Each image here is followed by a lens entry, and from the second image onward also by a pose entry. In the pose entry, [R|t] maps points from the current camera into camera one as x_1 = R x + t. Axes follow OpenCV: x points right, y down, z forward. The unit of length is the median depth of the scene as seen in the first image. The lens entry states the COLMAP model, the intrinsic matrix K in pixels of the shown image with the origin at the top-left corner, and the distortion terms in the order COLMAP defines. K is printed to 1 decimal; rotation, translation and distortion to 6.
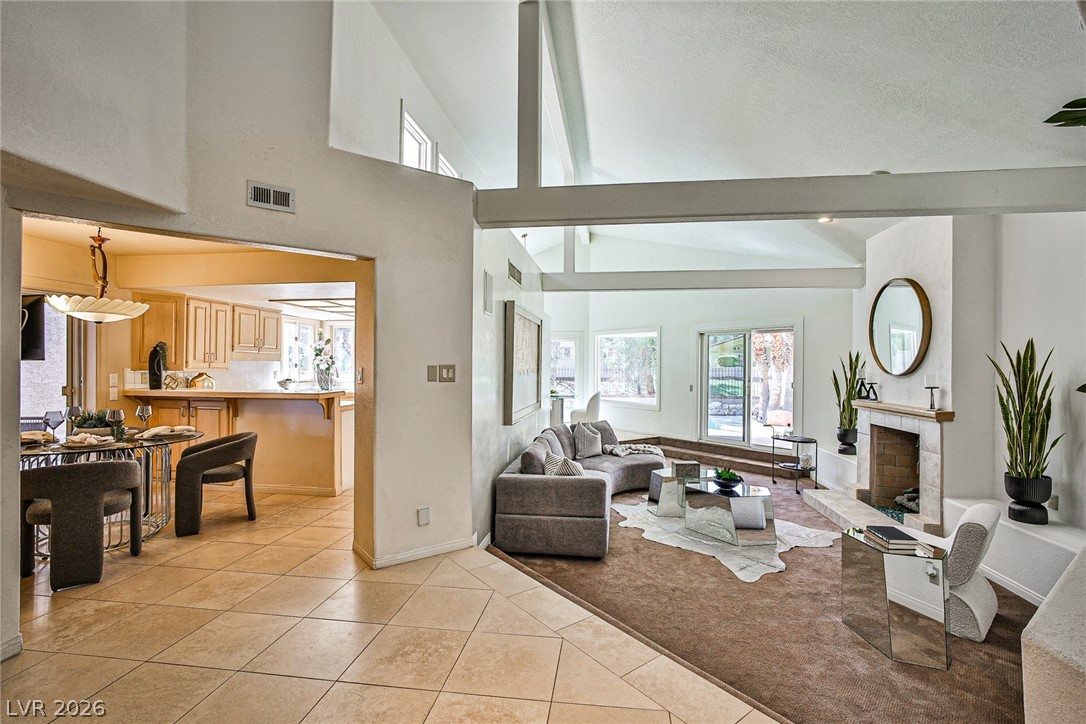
lens RADIAL K [[488.6, 0, 548.1], [0, 488.6, 367.9], [0, 0, 1]] dist [-0.035246, 0.014290]
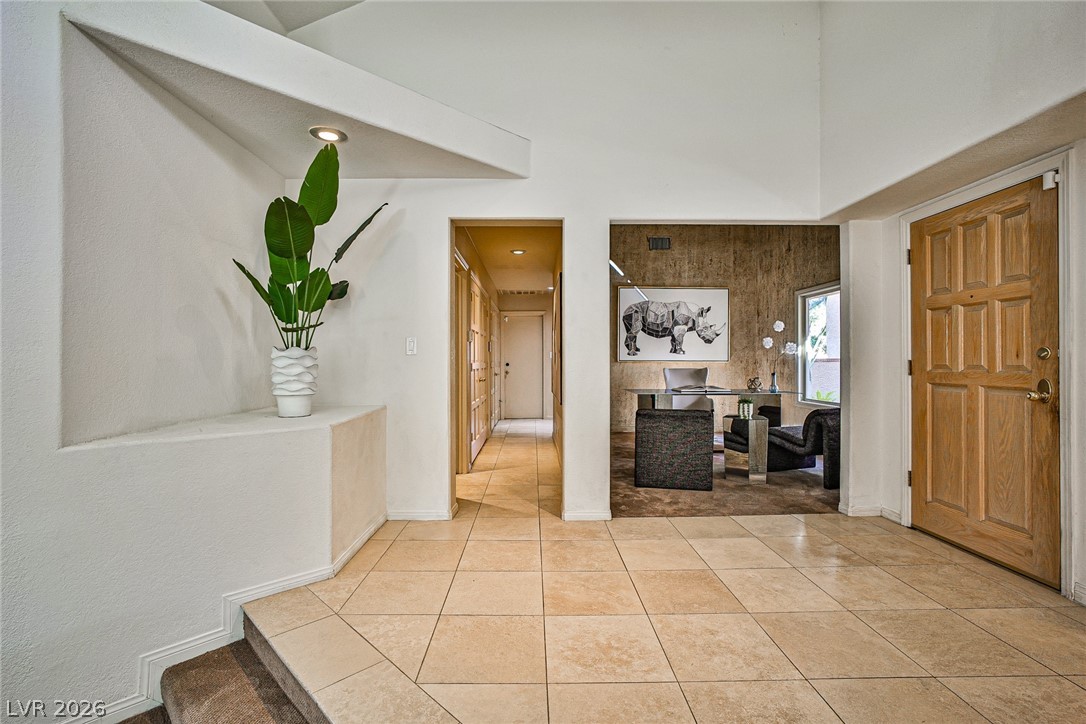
lens RADIAL K [[488.6, 0, 538.2], [0, 488.6, 358.9], [0, 0, 1]] dist [-0.035246, 0.014290]
pose [[-0.989762, -0.004956, -0.142640, 0.059316], [-0.004719, 0.999987, -0.002001, 0.042315], [0.142648, -0.001307, -0.989773, 0.741833]]
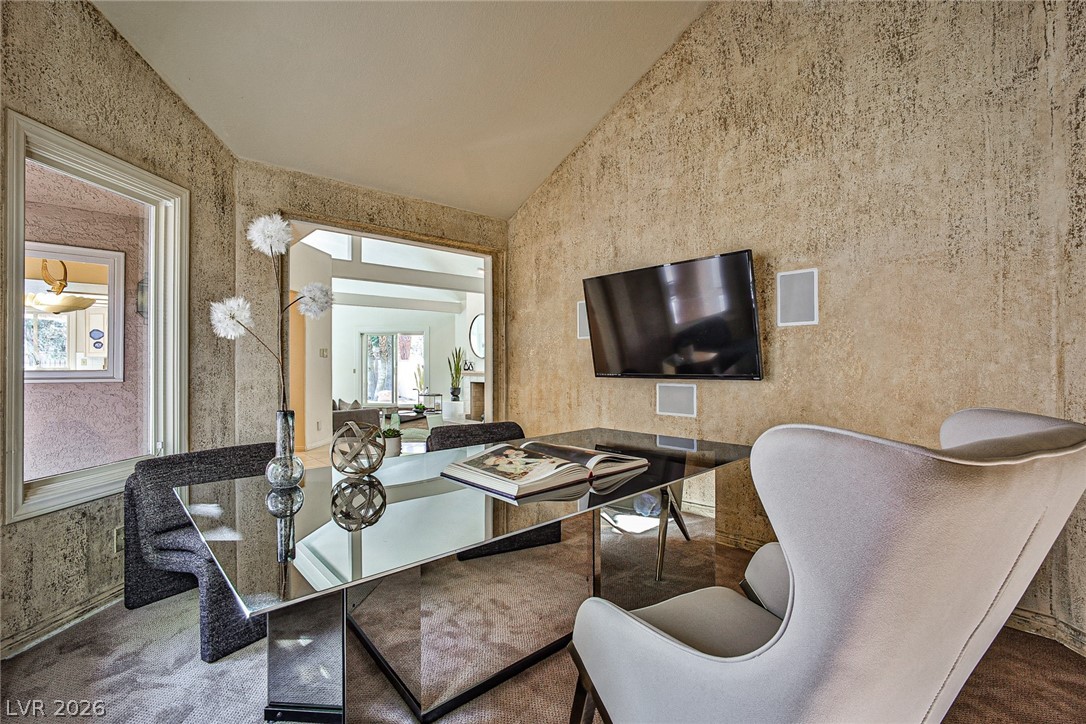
lens RADIAL K [[488.6, 0, 547.2], [0, 488.6, 360.6], [0, 0, 1]] dist [-0.035246, 0.014290]
pose [[0.641445, -0.002337, 0.767165, -0.811308], [0.010062, 0.999935, -0.005367, 0.044046], [-0.767103, 0.011162, 0.641427, -0.665639]]
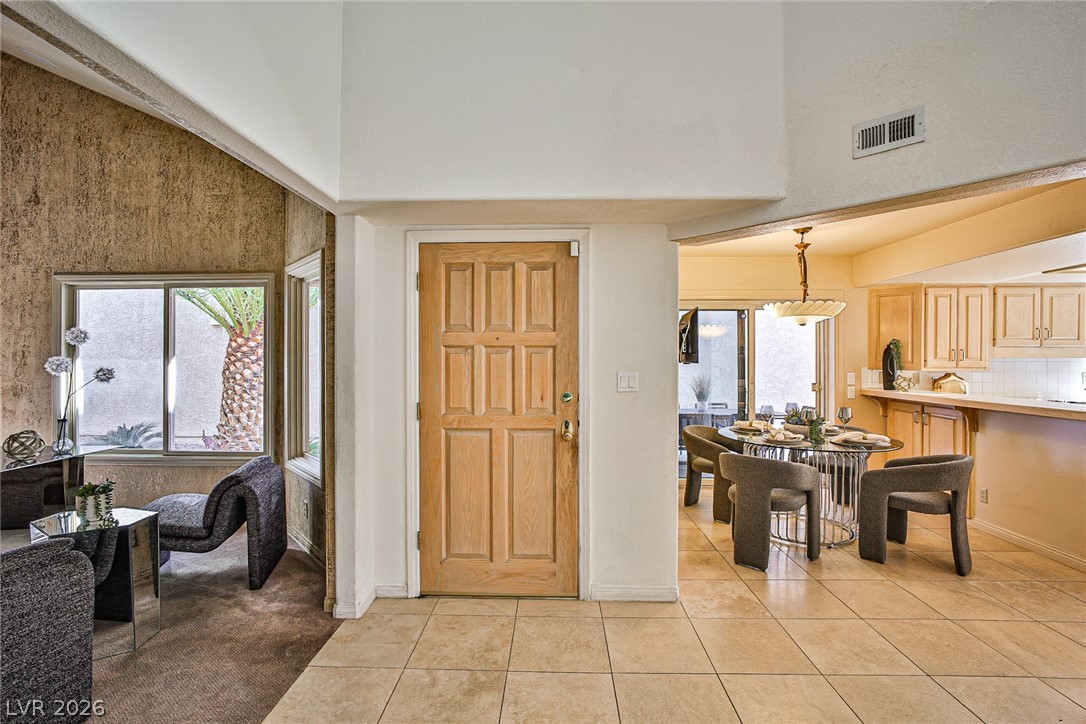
lens RADIAL K [[488.6, 0, 544.6], [0, 488.6, 359.4], [0, 0, 1]] dist [-0.035246, 0.014290]
pose [[0.105541, -0.004566, -0.994404, 0.044604], [-0.003296, 0.999982, -0.004942, -0.008582], [0.994409, 0.003799, 0.105524, 0.245701]]
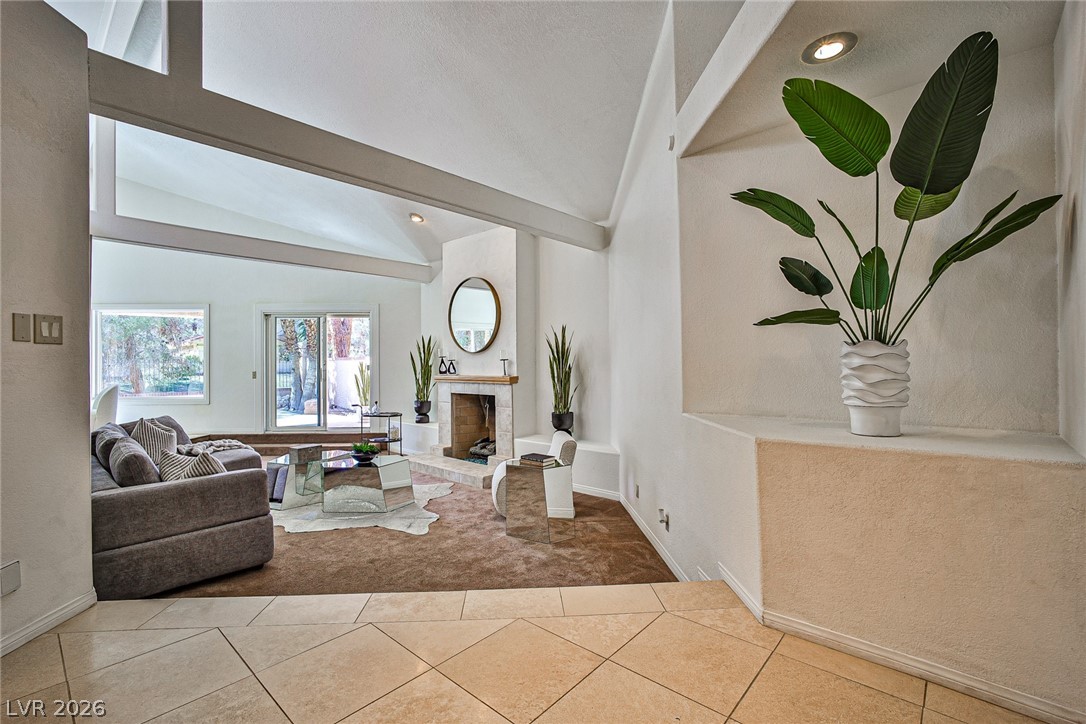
lens RADIAL K [[488.6, 0, 543.7], [0, 488.6, 360.5], [0, 0, 1]] dist [-0.035246, 0.014290]
pose [[0.561947, -0.006412, 0.827148, -0.254781], [0.013031, 0.999914, -0.001102, 0.042045], [-0.827071, 0.011398, 0.561983, 0.116881]]
